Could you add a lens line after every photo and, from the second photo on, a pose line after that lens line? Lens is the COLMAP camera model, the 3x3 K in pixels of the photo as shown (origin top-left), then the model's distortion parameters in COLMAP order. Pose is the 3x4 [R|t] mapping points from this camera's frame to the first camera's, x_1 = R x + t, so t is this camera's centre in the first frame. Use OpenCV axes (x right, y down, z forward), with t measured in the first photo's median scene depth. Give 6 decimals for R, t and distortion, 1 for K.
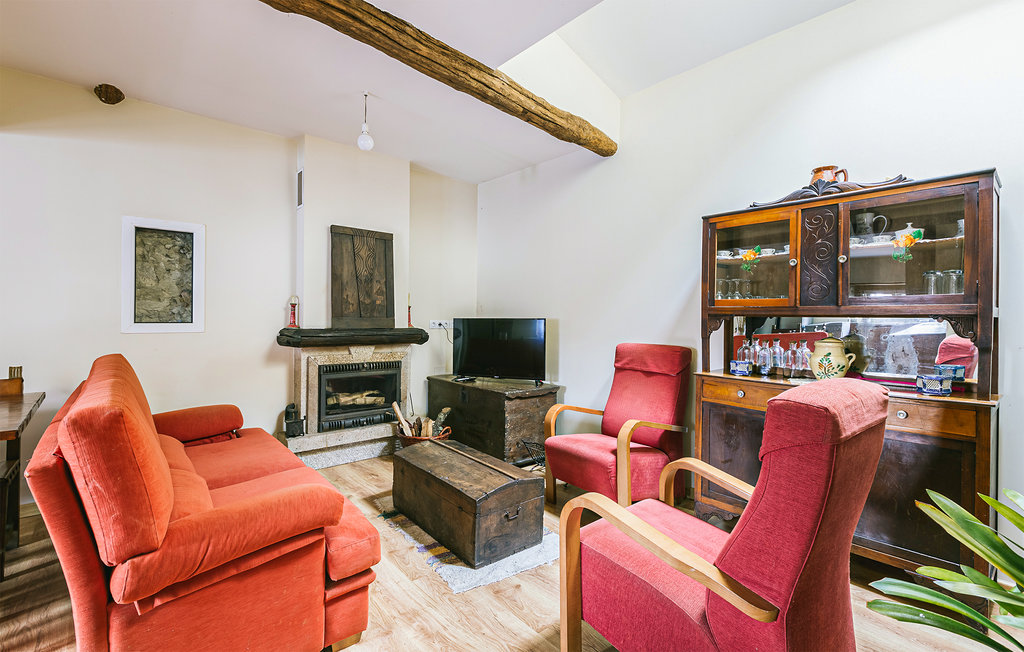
lens RADIAL K [[466.2, 0, 511.2], [0, 466.2, 322.5], [0, 0, 1]] dist [-0.003033, -0.000297]
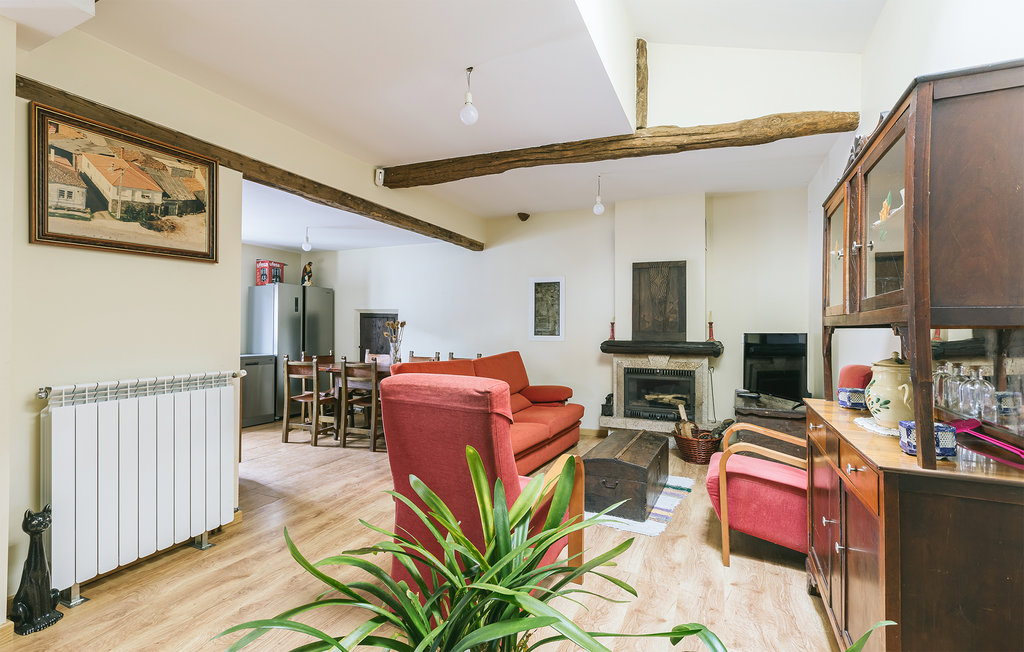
lens RADIAL K [[466.2, 0, 512.0], [0, 466.2, 329.2], [0, 0, 1]] dist [-0.003033, -0.000297]
pose [[0.401793, -0.009668, -0.915679, 0.687754], [-0.010571, 0.999829, -0.015195, 0.003594], [0.915669, 0.015785, 0.401622, 0.147225]]
